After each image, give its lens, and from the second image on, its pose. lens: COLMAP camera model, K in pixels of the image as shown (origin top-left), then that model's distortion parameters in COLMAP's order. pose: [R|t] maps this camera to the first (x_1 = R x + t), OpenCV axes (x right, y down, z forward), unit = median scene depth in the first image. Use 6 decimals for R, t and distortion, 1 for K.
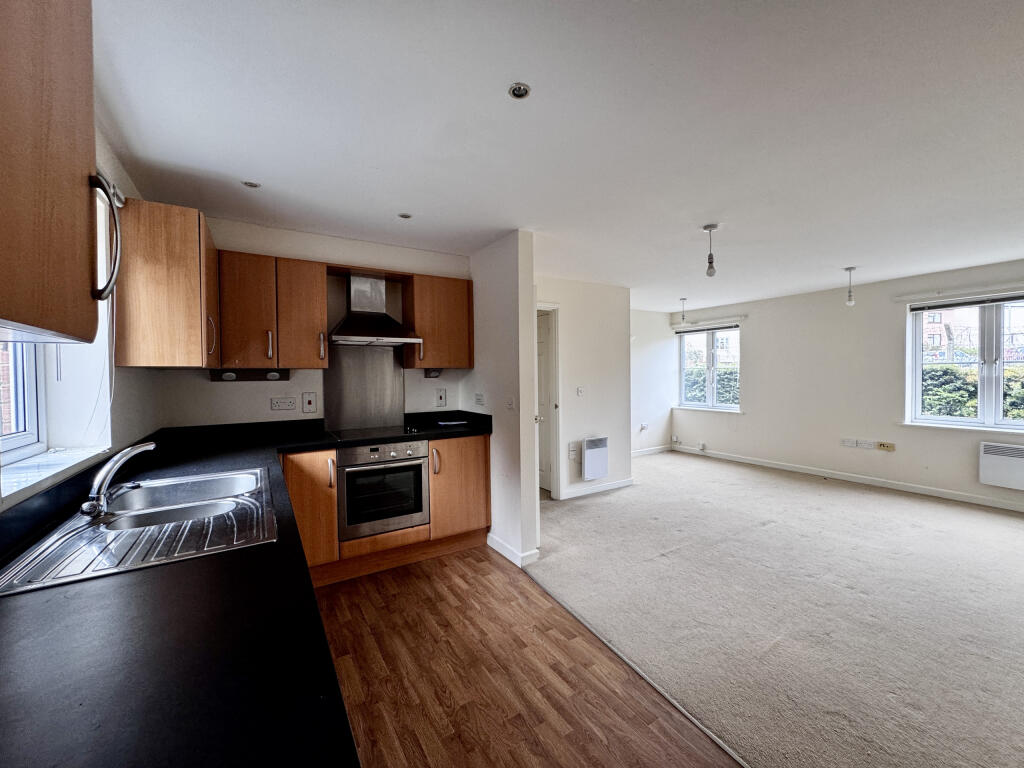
lens RADIAL K [[409.8, 0, 515.3], [0, 409.8, 384.3], [0, 0, 1]] dist [0.000751, -0.000186]
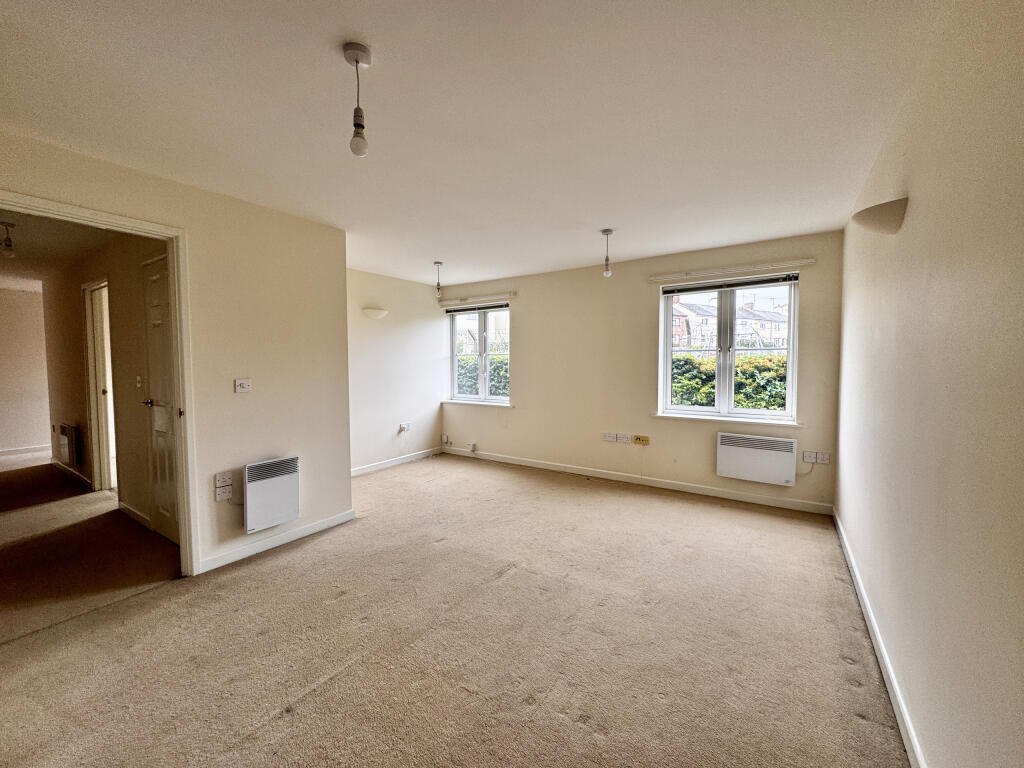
lens RADIAL K [[409.8, 0, 512.1], [0, 409.8, 385.8], [0, 0, 1]] dist [0.000751, -0.000186]
pose [[0.913771, -0.015209, 0.405944, 0.250189], [0.004099, 0.999593, 0.028224, 0.002558], [-0.406208, -0.024126, 0.913462, 0.263072]]
